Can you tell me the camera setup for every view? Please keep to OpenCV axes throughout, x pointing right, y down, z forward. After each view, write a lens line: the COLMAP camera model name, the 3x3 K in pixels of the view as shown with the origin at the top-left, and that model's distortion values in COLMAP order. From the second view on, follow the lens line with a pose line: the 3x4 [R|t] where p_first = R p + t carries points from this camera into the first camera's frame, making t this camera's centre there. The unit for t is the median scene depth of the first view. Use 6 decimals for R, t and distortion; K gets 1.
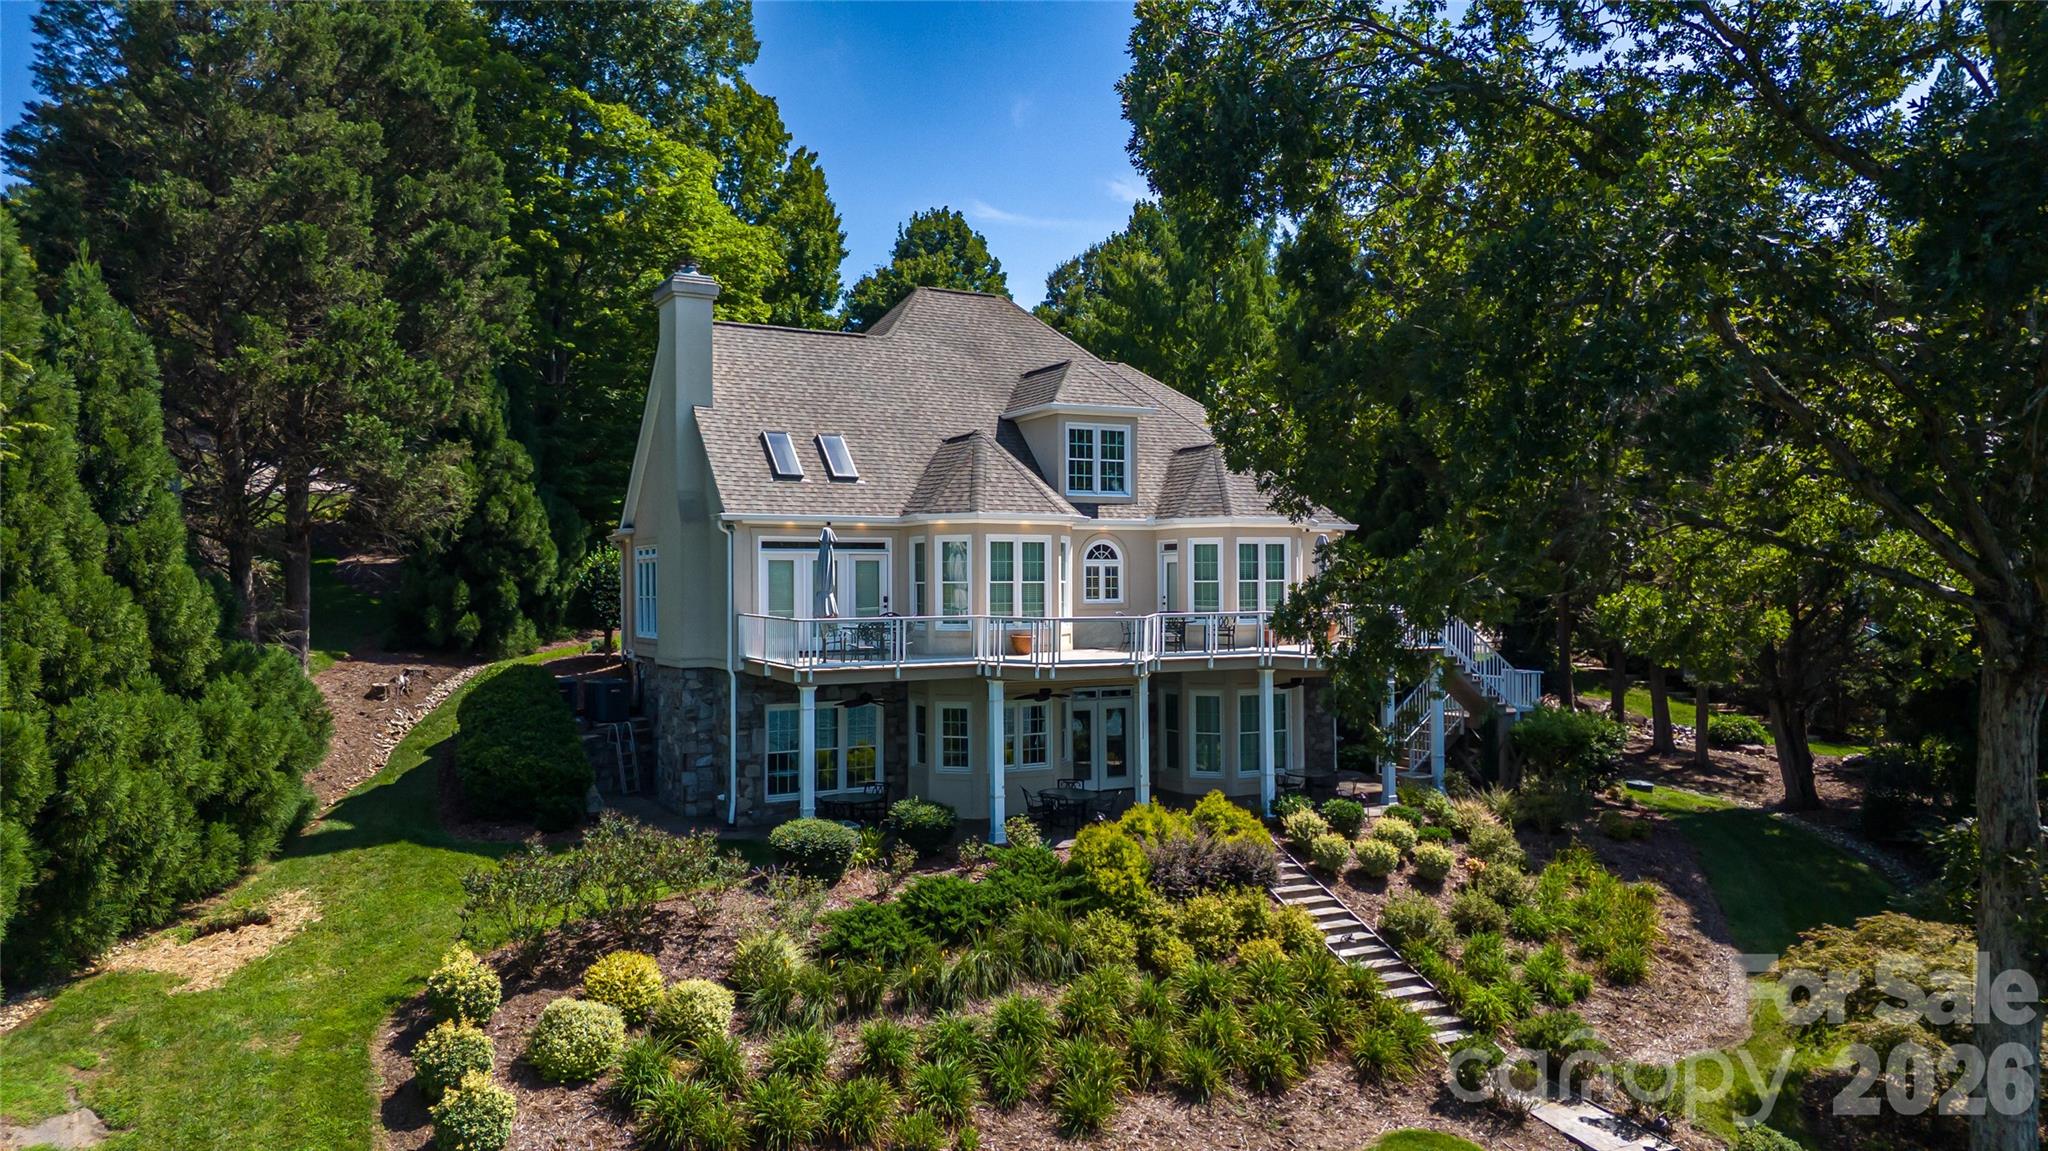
lens RADIAL K [[1416.9, 0, 1011.7], [0, 1416.9, 572.7], [0, 0, 1]] dist [0.042408, -0.038898]
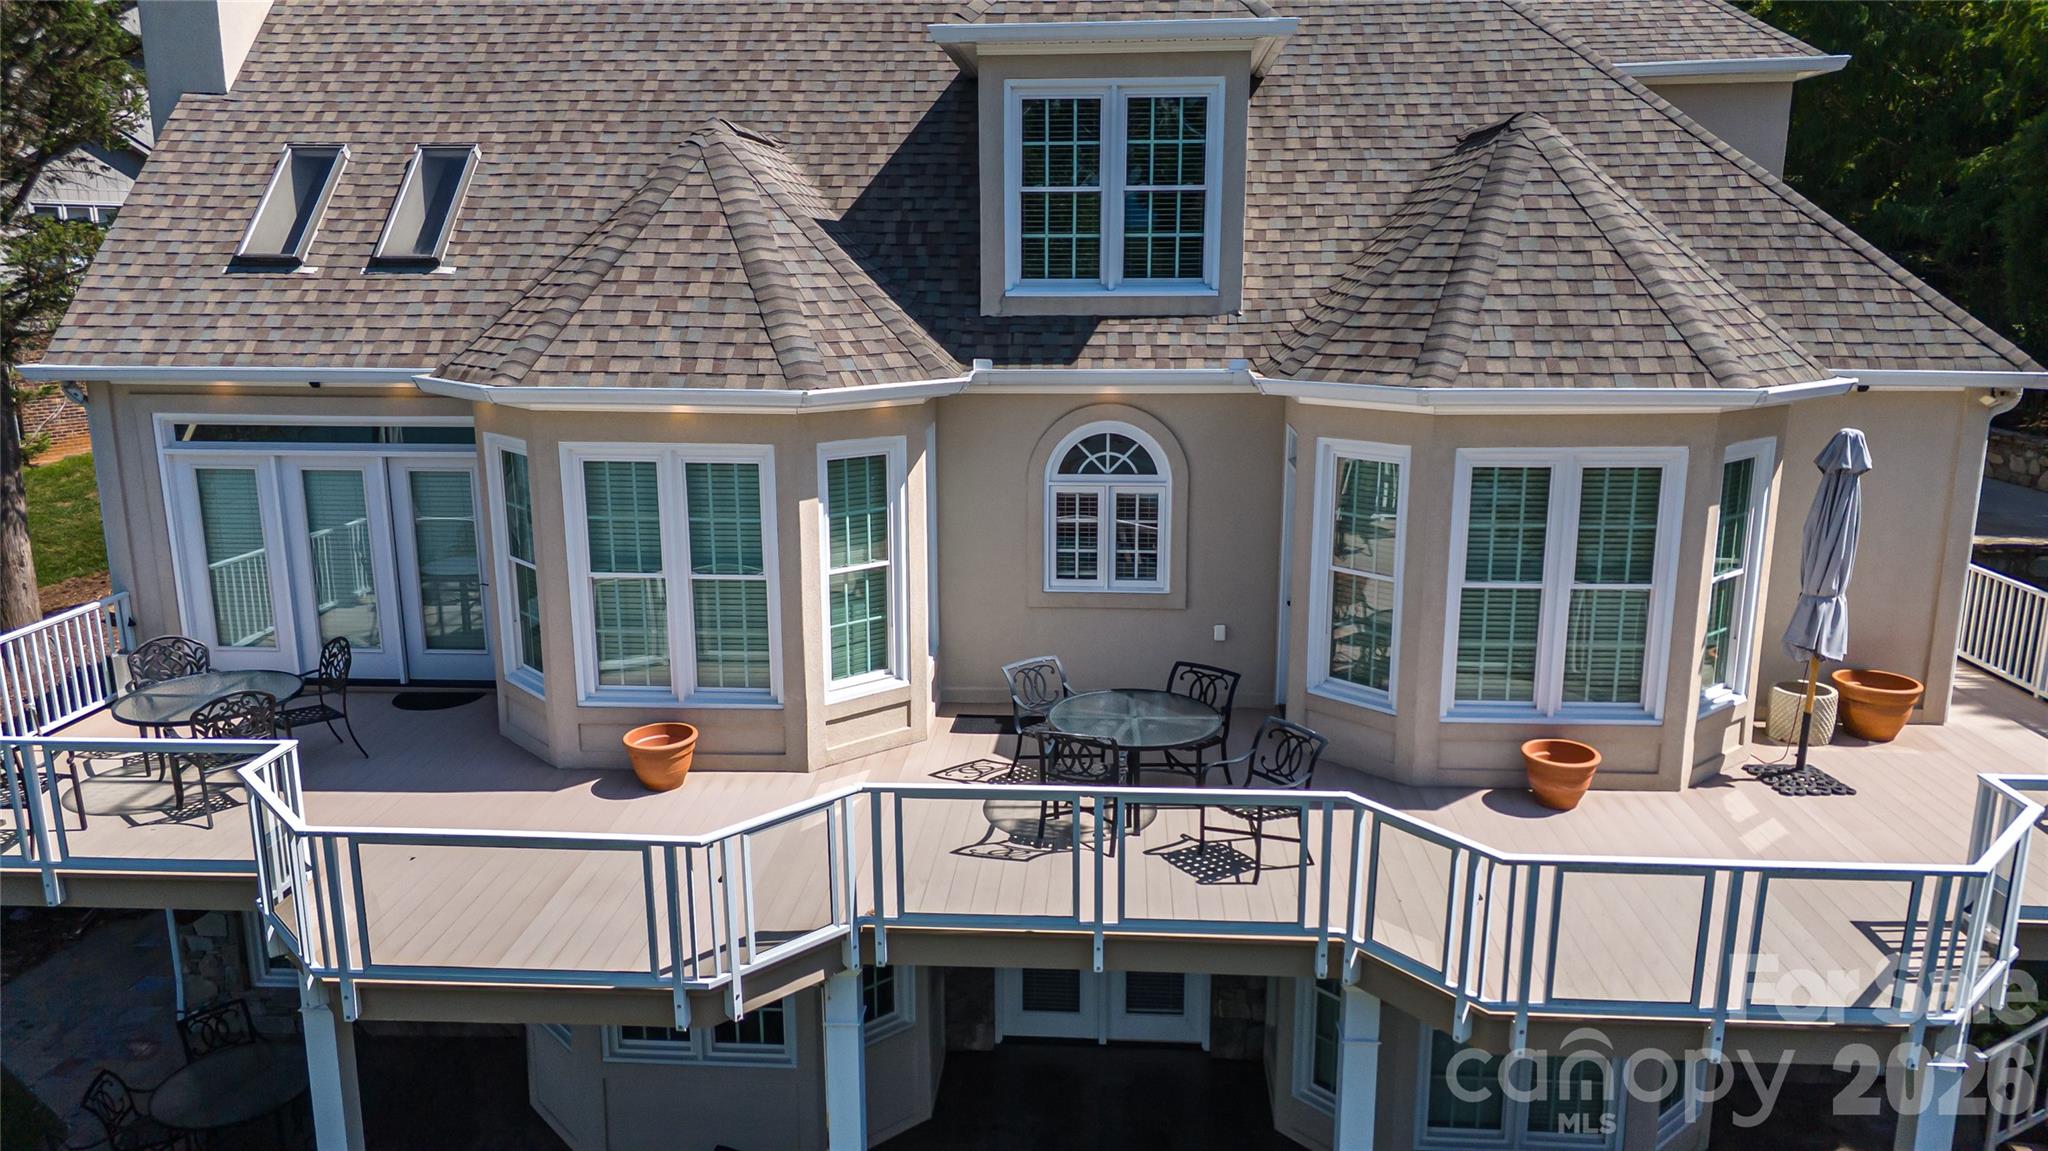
lens RADIAL K [[1416.9, 0, 1021.5], [0, 1416.9, 586.8], [0, 0, 1]] dist [0.042408, -0.038898]
pose [[0.849746, 0.122247, -0.512823, 0.236576], [0.001032, 0.972356, 0.233500, -0.066618], [0.527191, -0.198945, 0.826130, 0.683978]]
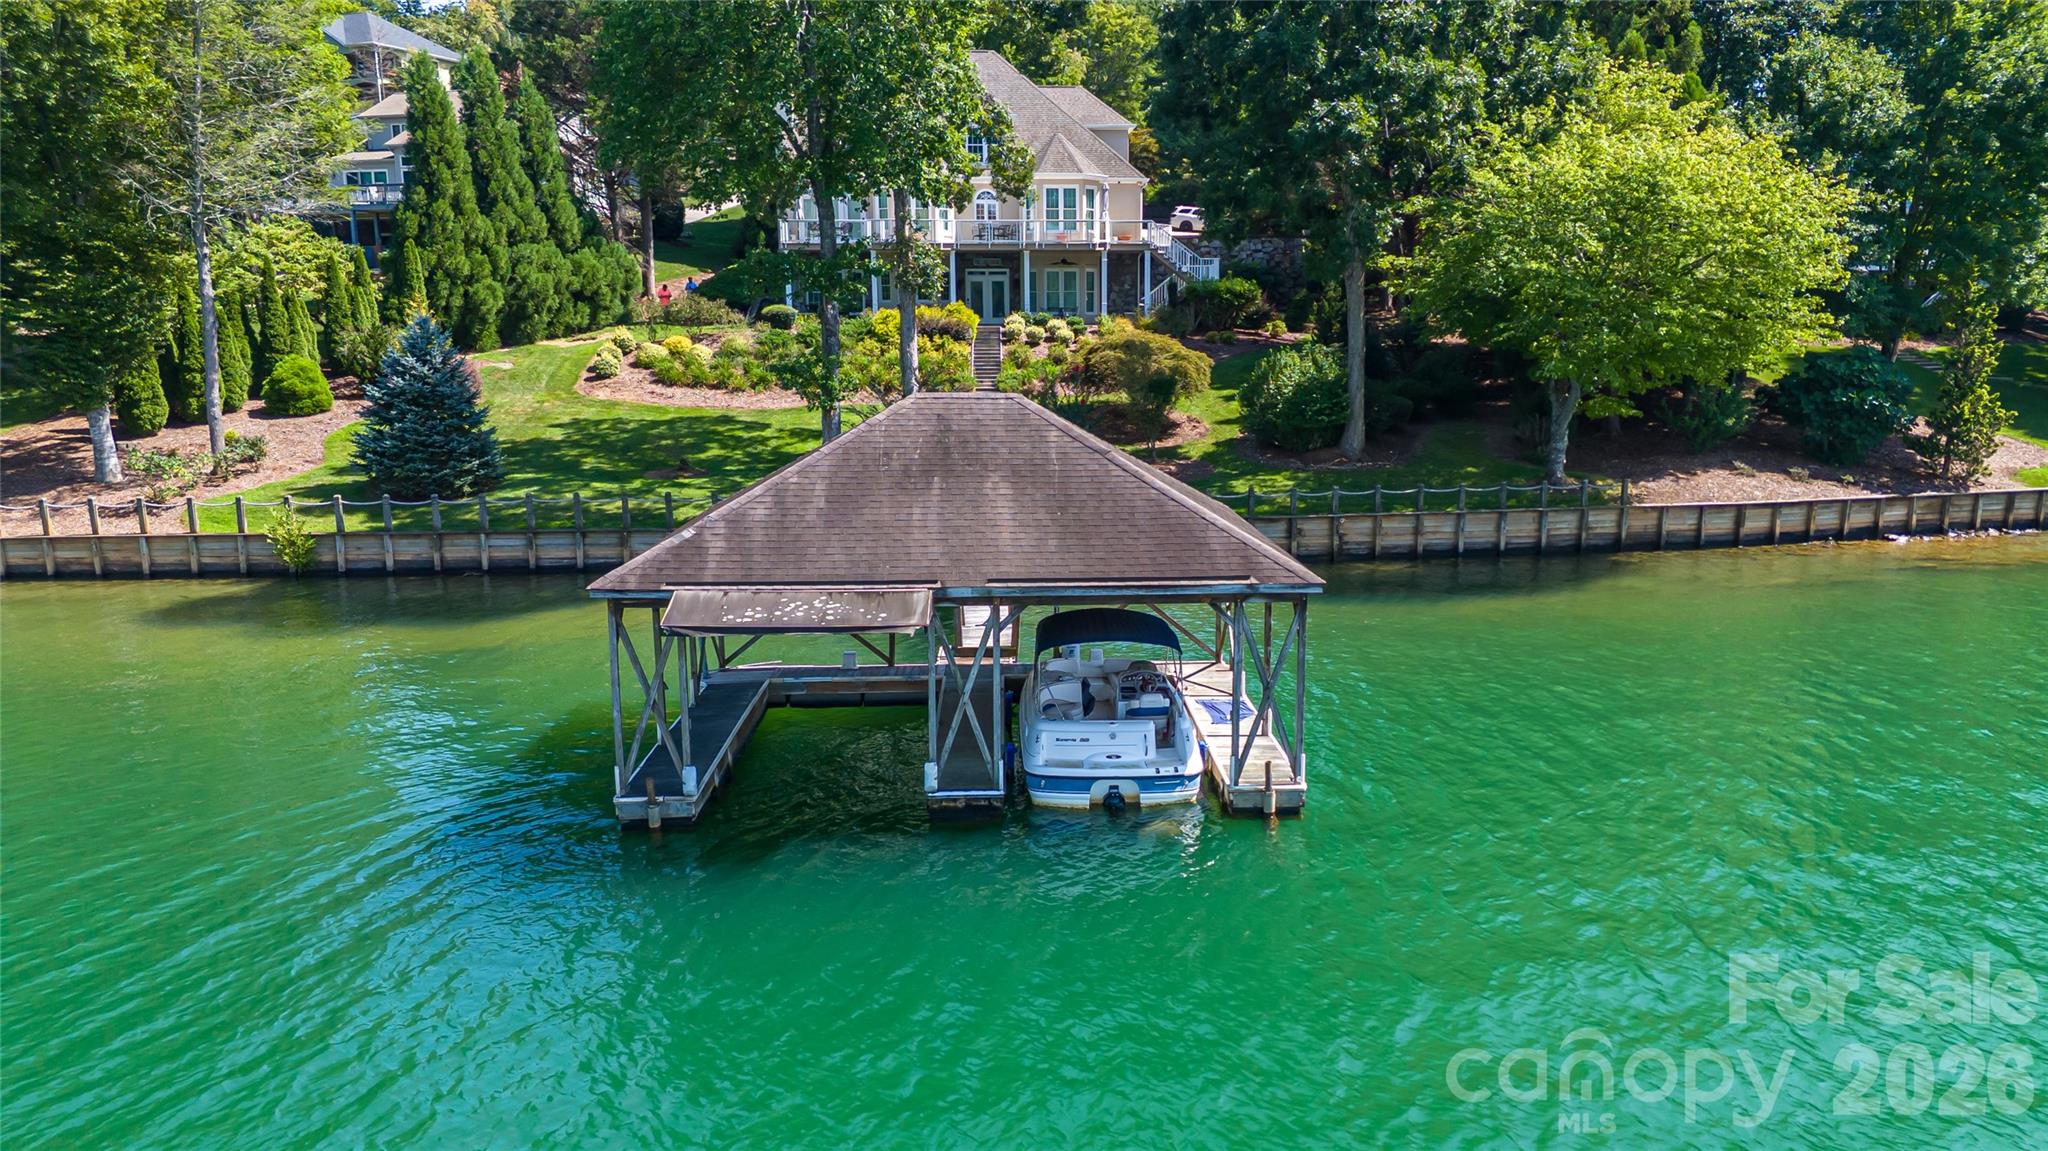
lens RADIAL K [[1416.9, 0, 1053.9], [0, 1416.9, 614.3], [0, 0, 1]] dist [0.042408, -0.038898]
pose [[0.915718, 0.081454, -0.393479, 0.956566], [0.001270, 0.978647, 0.205546, 0.145041], [0.401820, -0.188722, 0.896061, -0.800291]]
